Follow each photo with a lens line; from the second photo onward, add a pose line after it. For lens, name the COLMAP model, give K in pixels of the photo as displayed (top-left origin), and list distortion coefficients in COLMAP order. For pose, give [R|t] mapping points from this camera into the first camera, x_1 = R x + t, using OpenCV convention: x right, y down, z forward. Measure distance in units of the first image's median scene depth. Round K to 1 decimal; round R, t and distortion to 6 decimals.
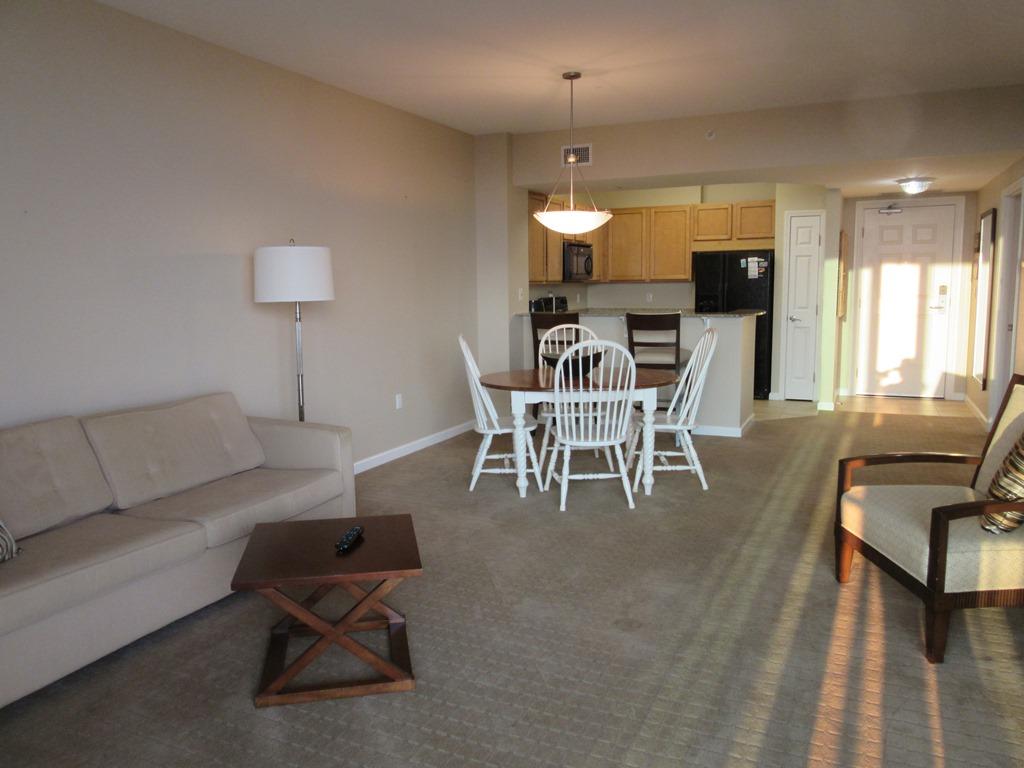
lens RADIAL K [[771.3, 0, 510.4], [0, 771.3, 384.5], [0, 0, 1]] dist [0.006600, -0.001027]
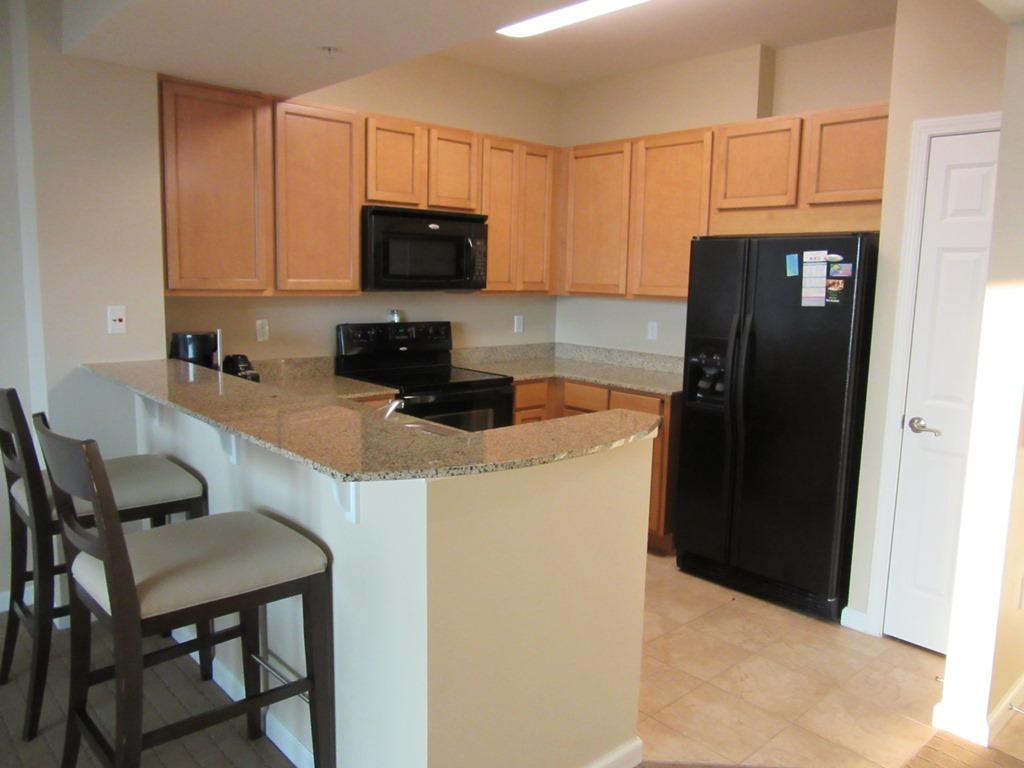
lens RADIAL K [[771.3, 0, 512.7], [0, 771.3, 381.6], [0, 0, 1]] dist [0.006600, -0.001027]
pose [[0.921847, 0.089972, -0.376966, 0.327518], [-0.087260, 0.995889, 0.024303, -0.098122], [0.377603, 0.010490, 0.925908, 0.598775]]
